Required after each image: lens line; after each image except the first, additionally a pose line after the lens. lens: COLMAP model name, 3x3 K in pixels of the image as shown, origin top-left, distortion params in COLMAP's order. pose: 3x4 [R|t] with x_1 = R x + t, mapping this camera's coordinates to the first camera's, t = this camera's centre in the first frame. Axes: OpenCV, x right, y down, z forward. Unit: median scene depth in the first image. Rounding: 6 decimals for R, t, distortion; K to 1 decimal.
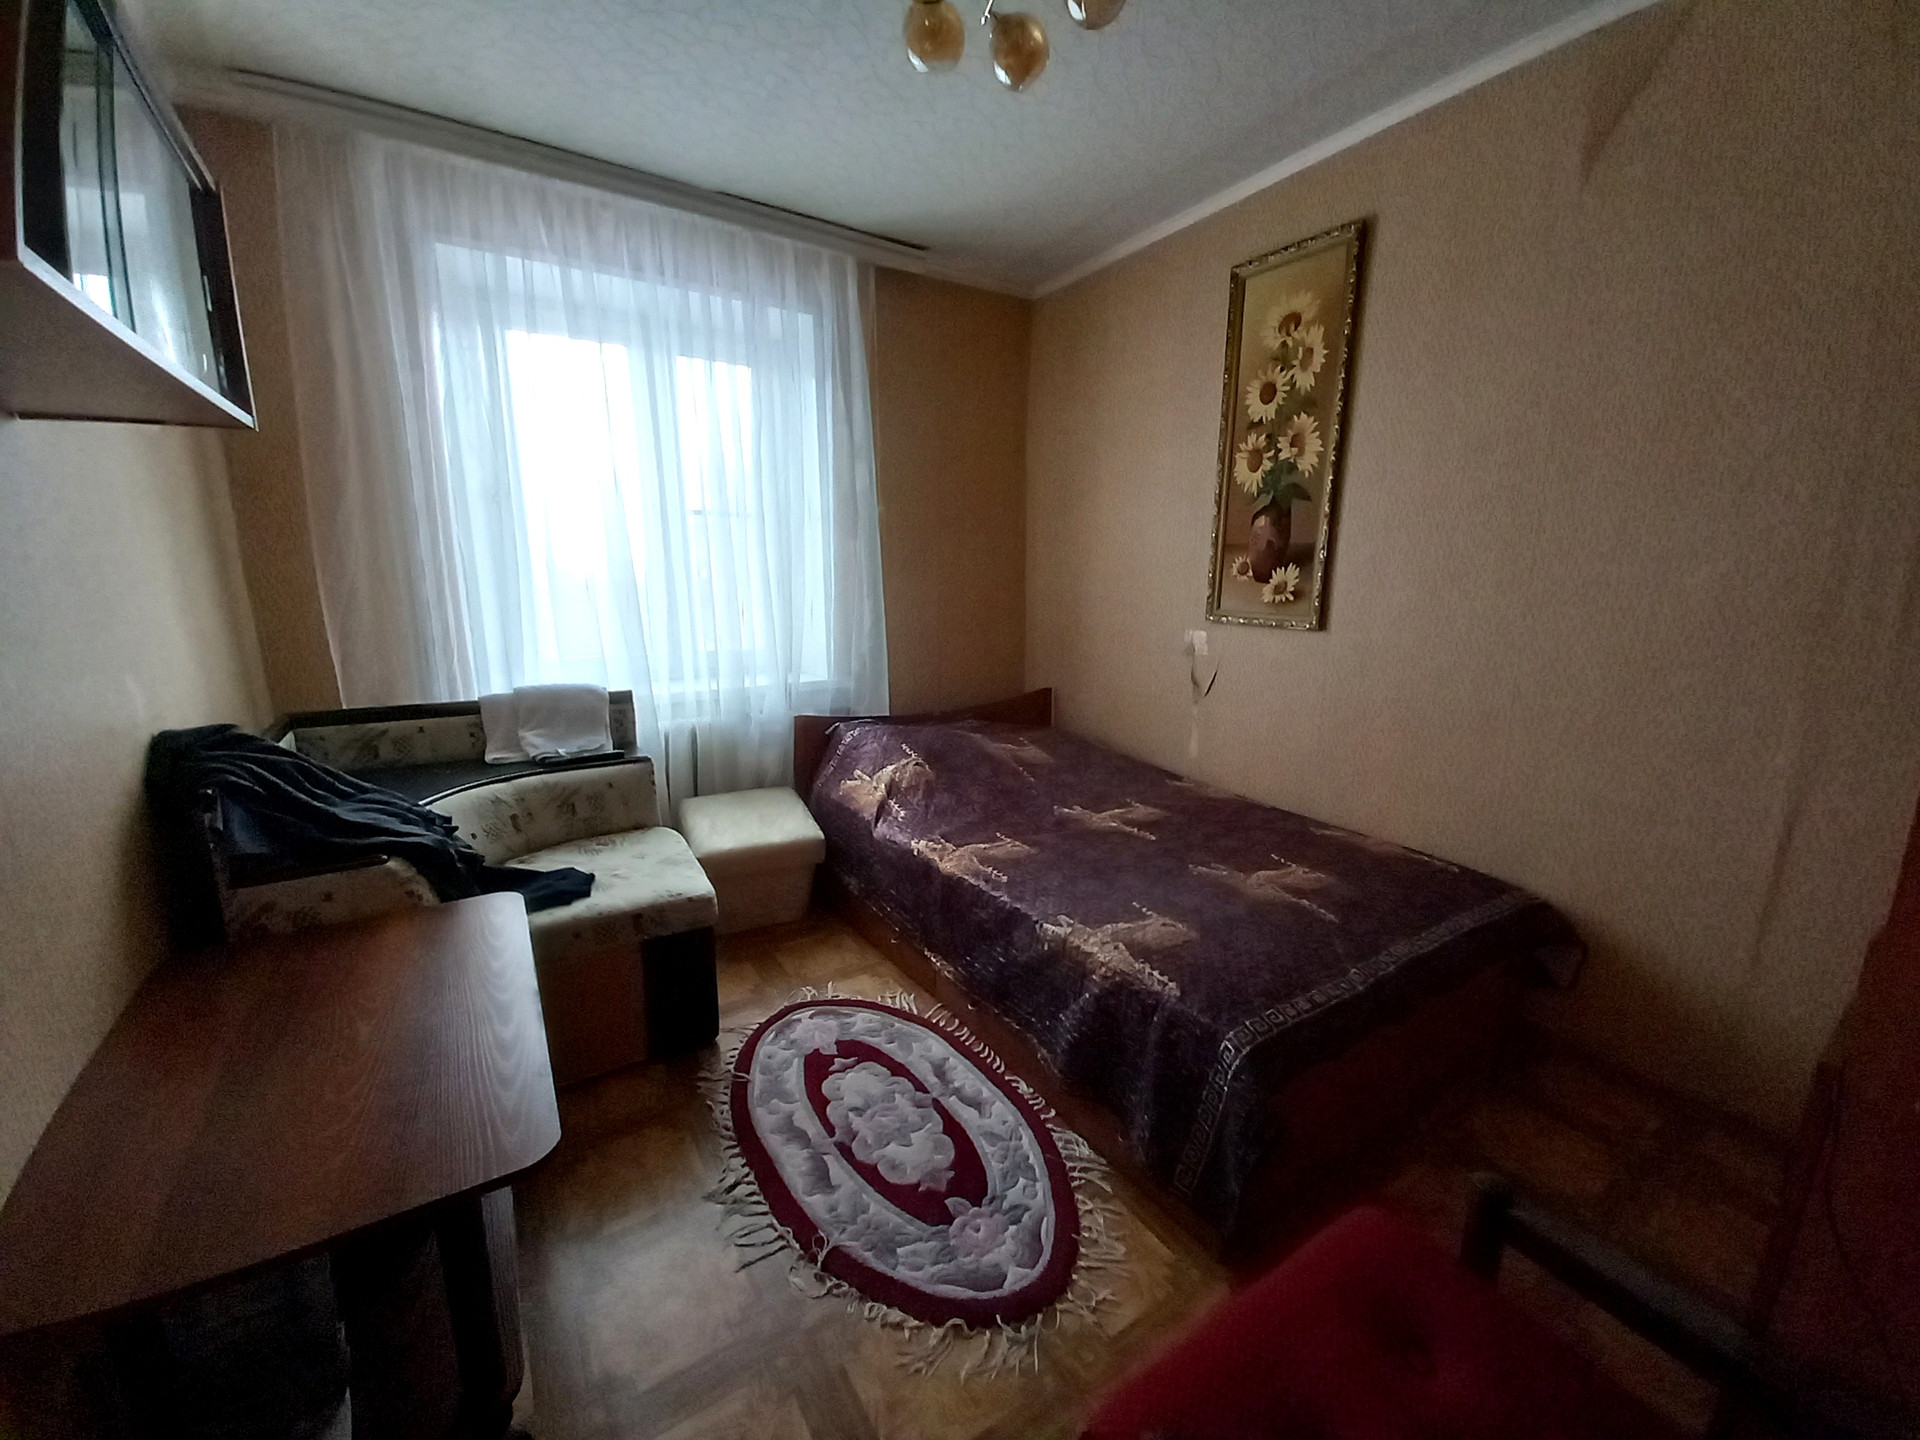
lens RADIAL K [[765.4, 0, 963.6], [0, 765.4, 707.0], [0, 0, 1]] dist [-0.015554, -0.002517]
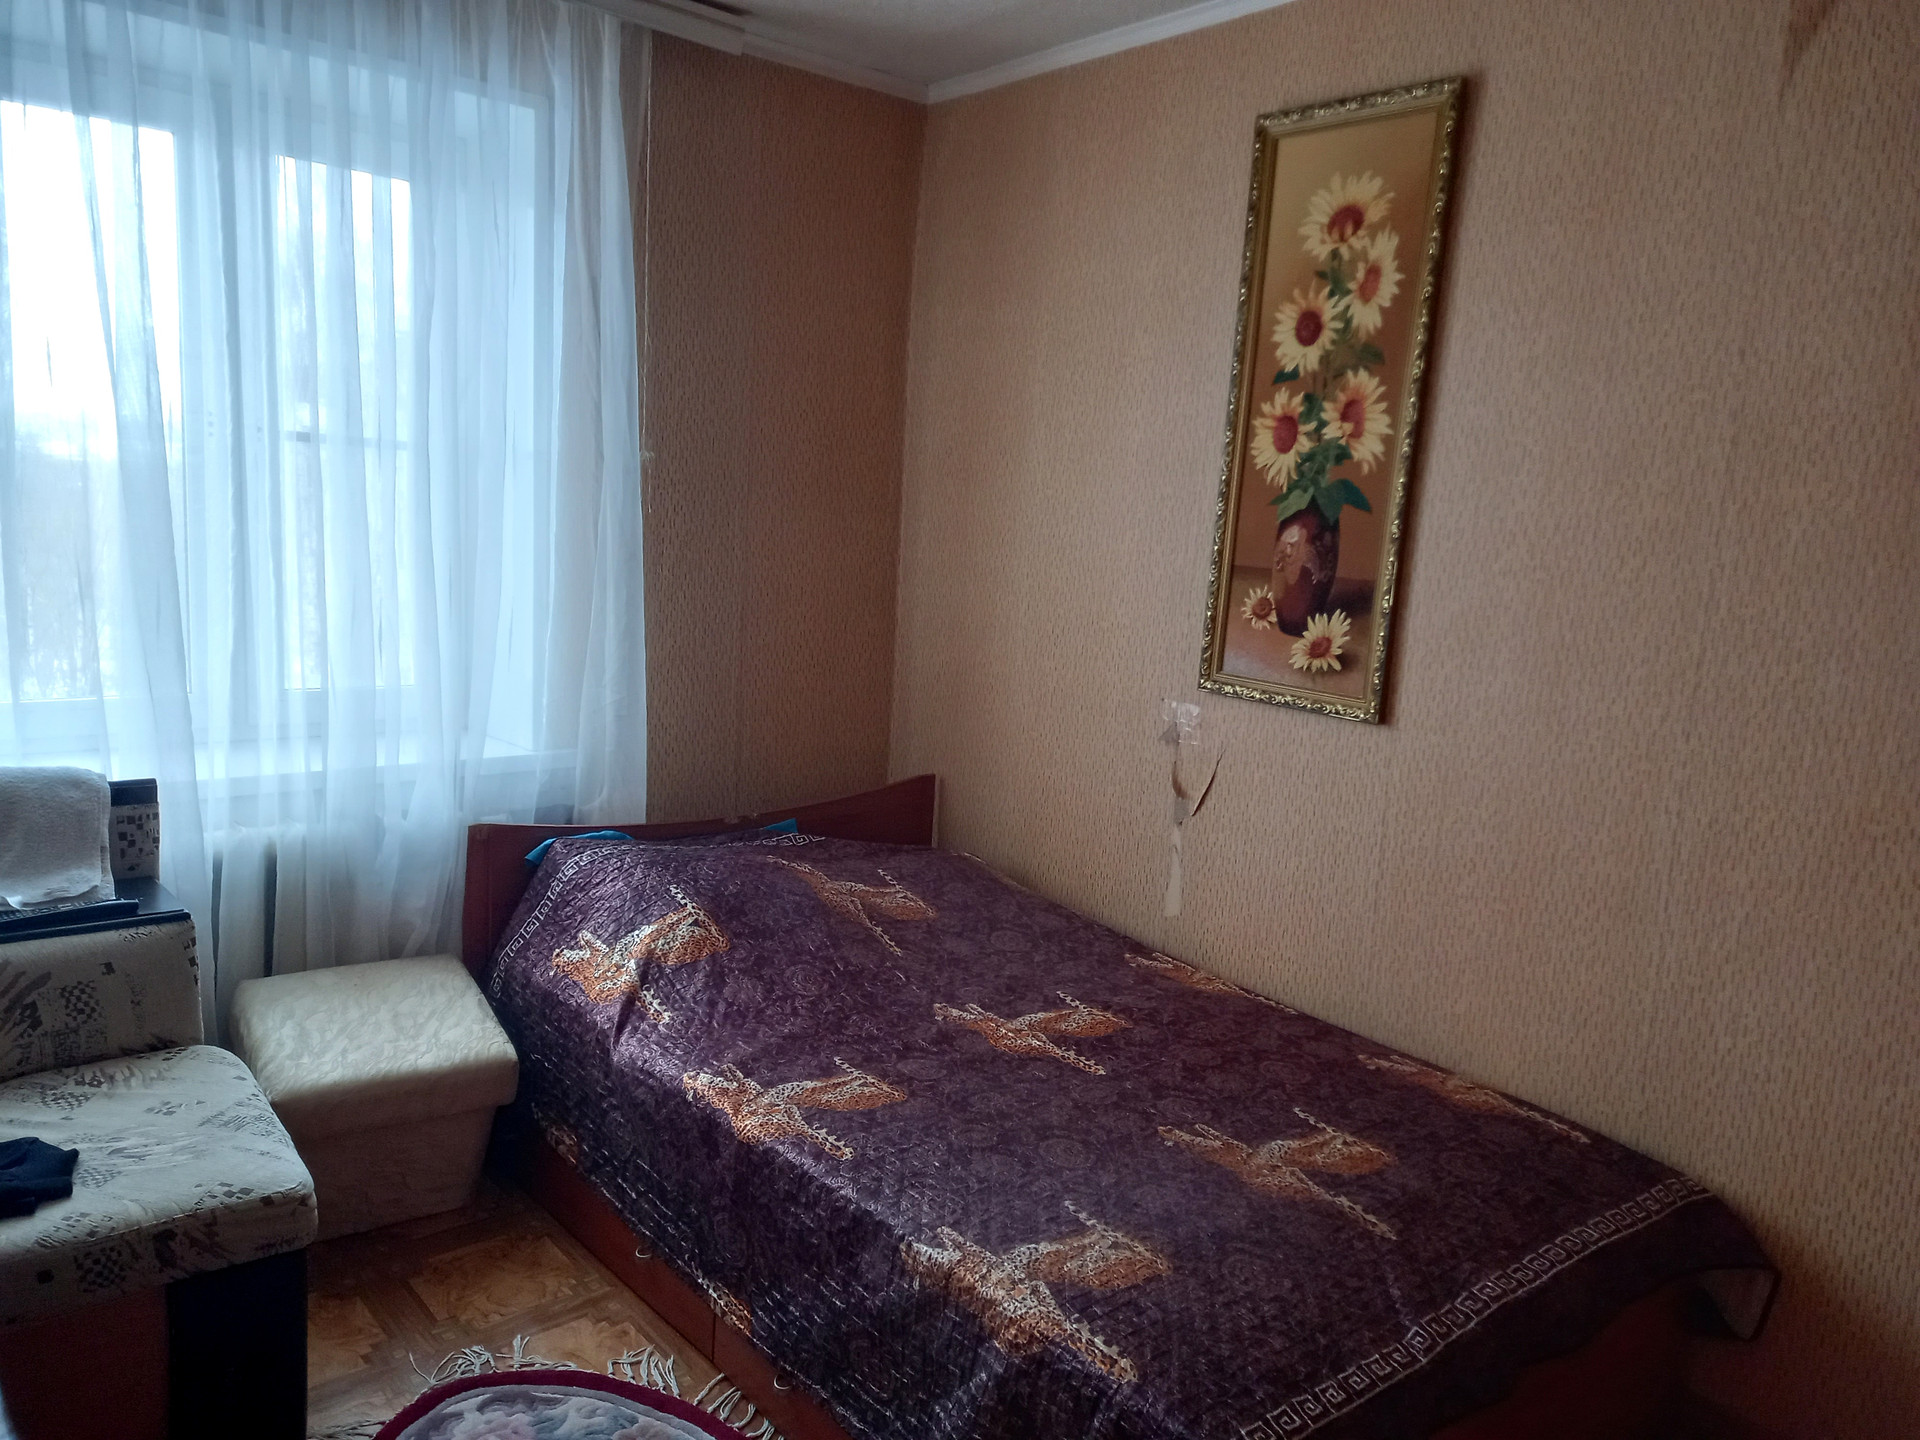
lens RADIAL K [[1414.3, 0, 959.1], [0, 1414.3, 671.3], [0, 0, 1]] dist [0.041405, -0.049551]
pose [[0.990281, 0.039483, 0.133359, -0.017469], [-0.033339, 0.998291, -0.047991, -0.077940], [-0.135026, 0.043079, 0.989905, -0.076066]]
